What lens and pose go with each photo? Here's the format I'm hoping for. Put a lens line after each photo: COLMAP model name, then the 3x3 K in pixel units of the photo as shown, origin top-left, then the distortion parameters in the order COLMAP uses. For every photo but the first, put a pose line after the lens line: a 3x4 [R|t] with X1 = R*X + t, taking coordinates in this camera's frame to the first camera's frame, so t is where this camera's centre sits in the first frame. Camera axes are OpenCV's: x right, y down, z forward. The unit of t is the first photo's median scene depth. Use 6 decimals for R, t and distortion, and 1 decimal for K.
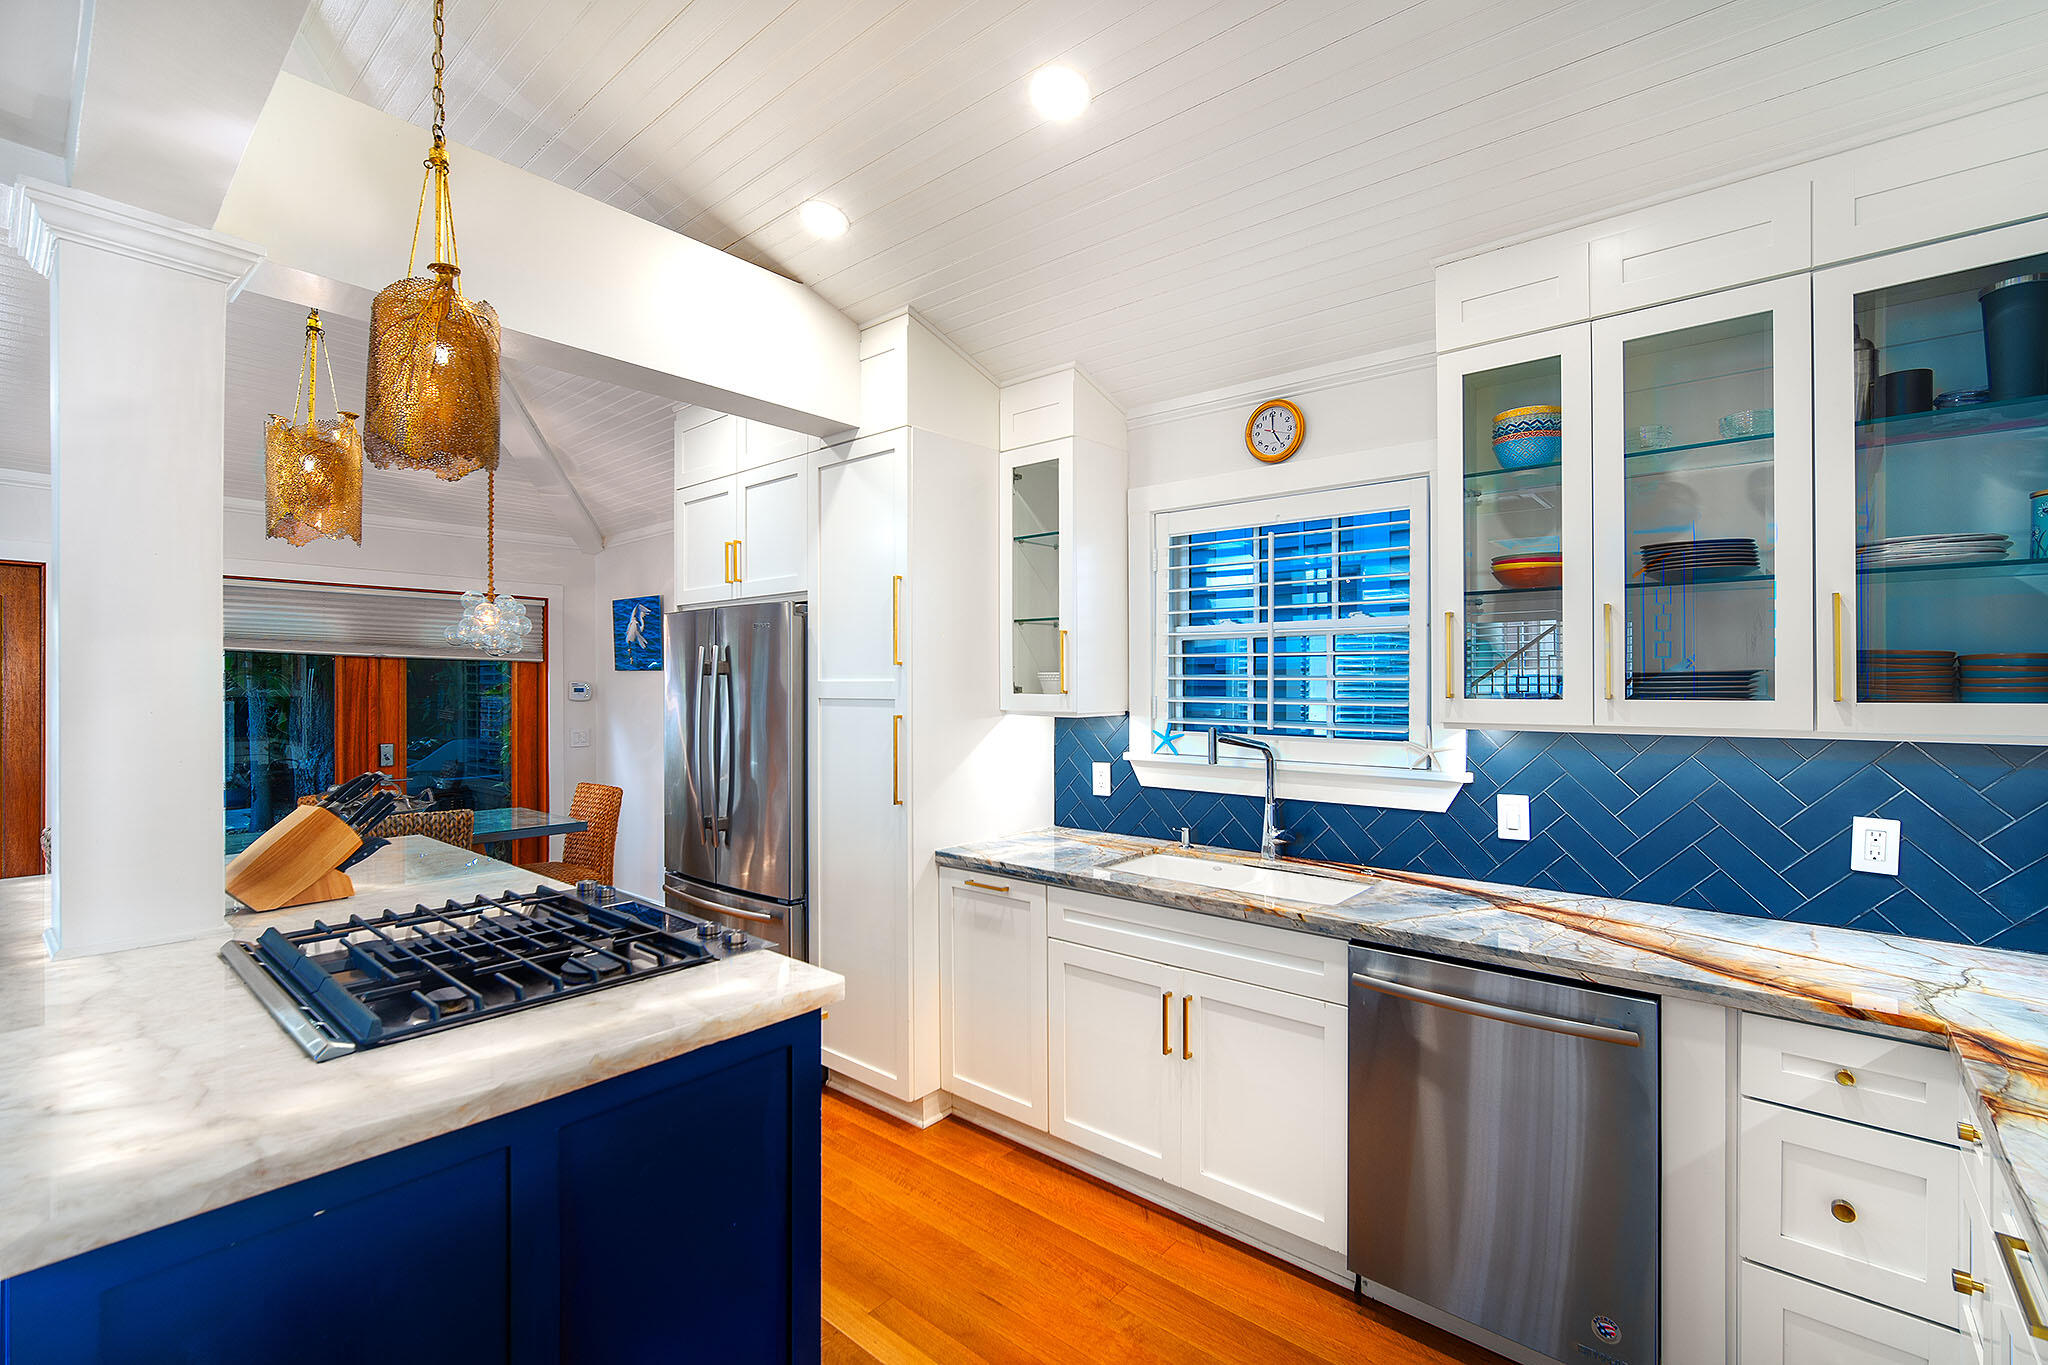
lens RADIAL K [[894.5, 0, 1038.0], [0, 894.5, 681.9], [0, 0, 1]] dist [-0.008311, 0.001670]
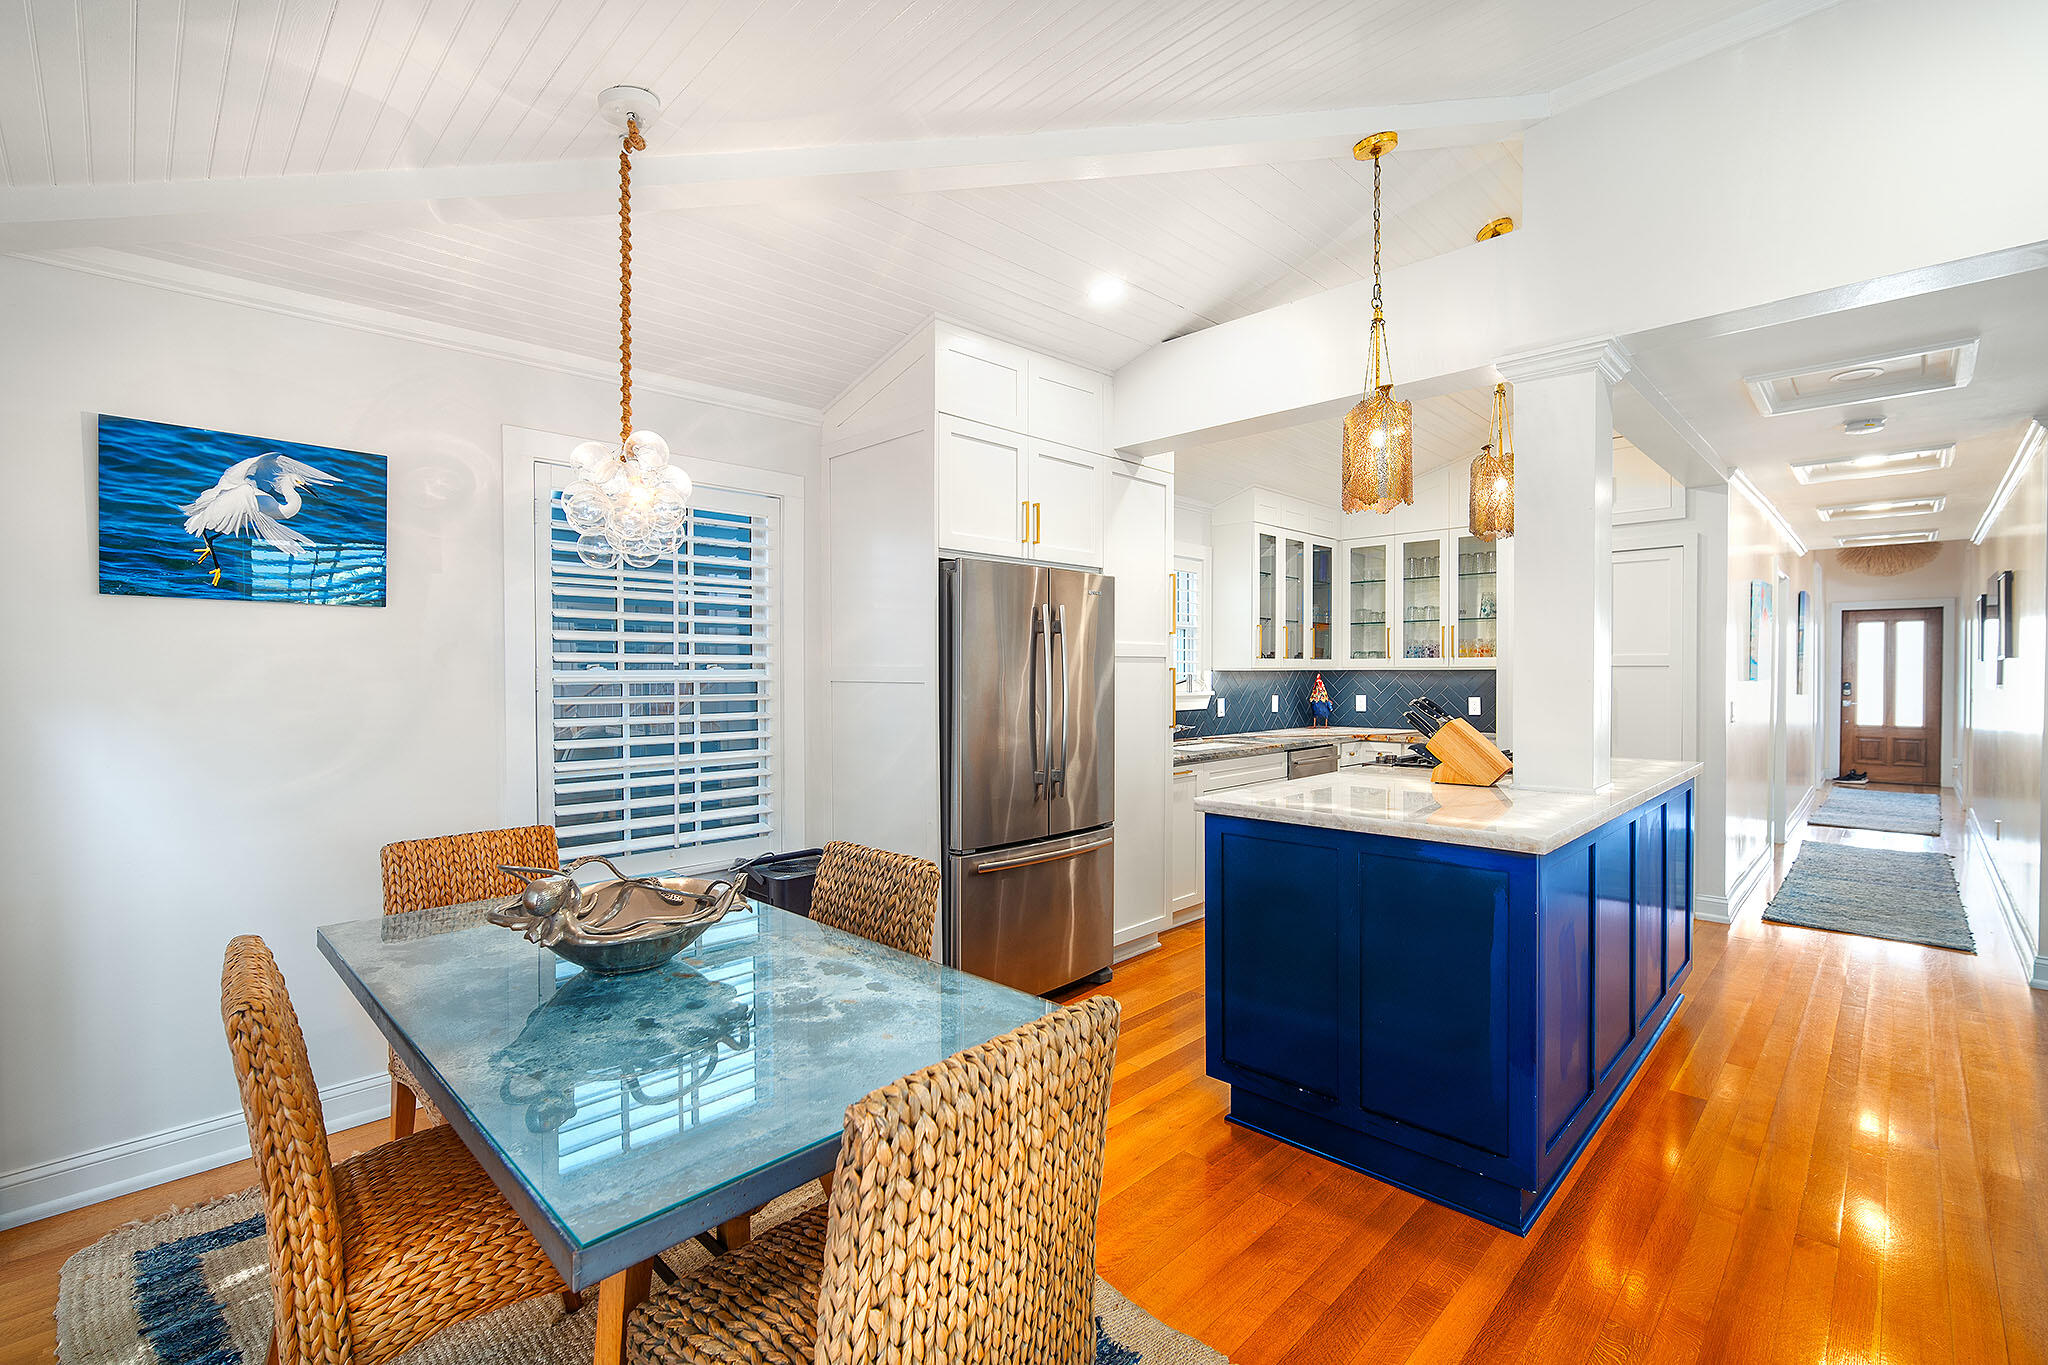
lens RADIAL K [[894.5, 0, 1032.6], [0, 894.5, 681.4], [0, 0, 1]] dist [-0.008311, 0.001670]
pose [[0.072294, -0.012811, 0.997301, -1.763337], [-0.001403, 0.999915, 0.012946, 0.042808], [-0.997382, -0.002335, 0.072270, 1.198975]]
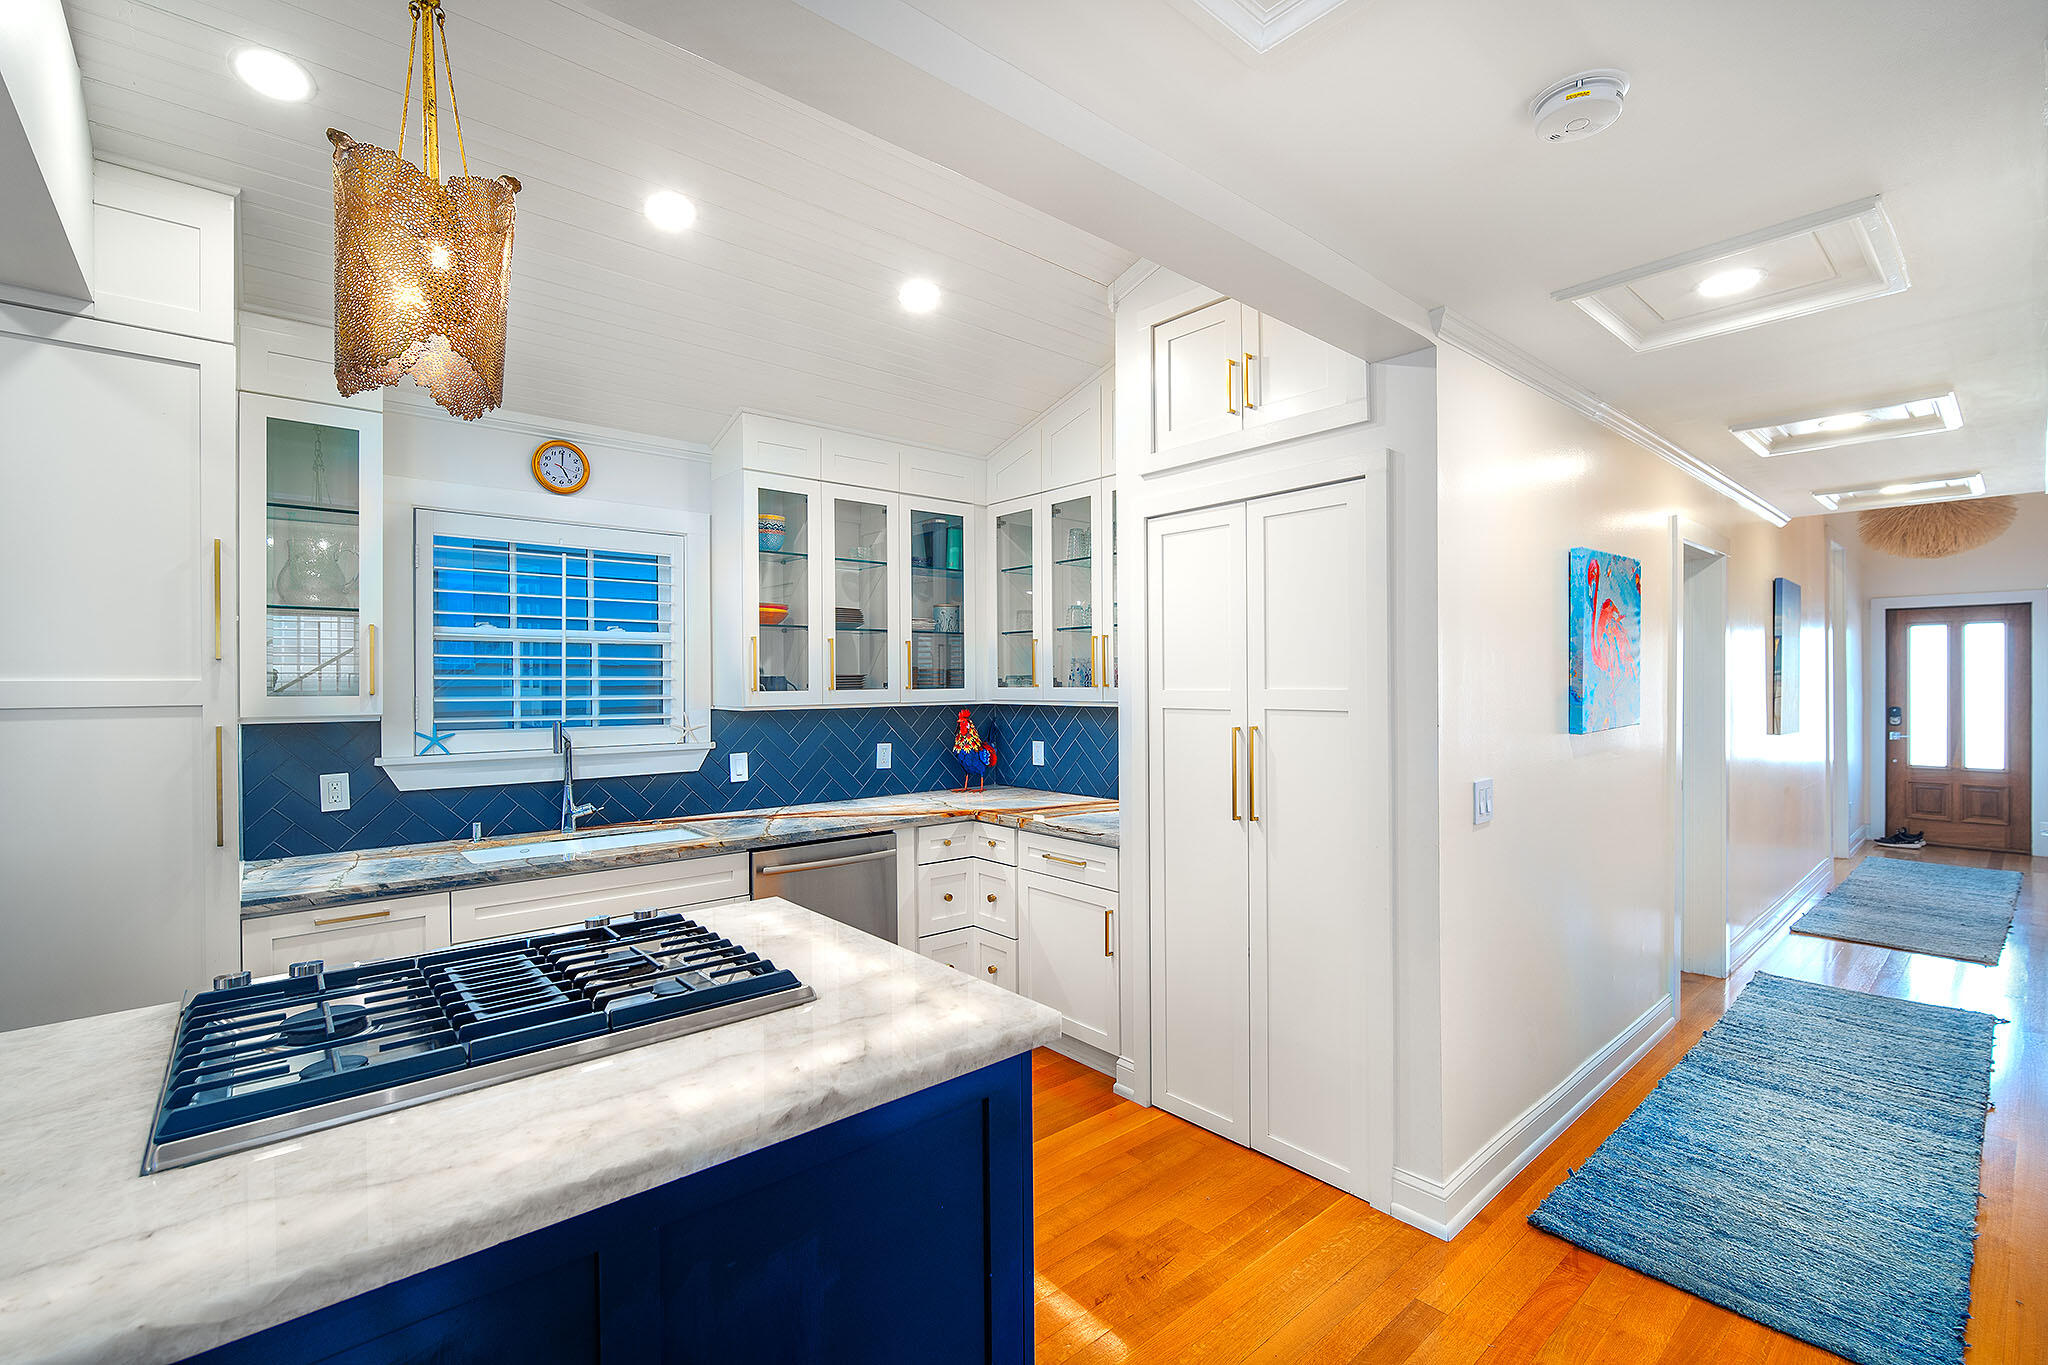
lens RADIAL K [[894.5, 0, 1030.6], [0, 894.5, 685.4], [0, 0, 1]] dist [-0.008311, 0.001670]
pose [[0.148648, -0.005314, 0.988876, -0.842359], [0.002470, 0.999984, 0.005002, 0.000606], [-0.988887, 0.001699, 0.148659, 0.232144]]
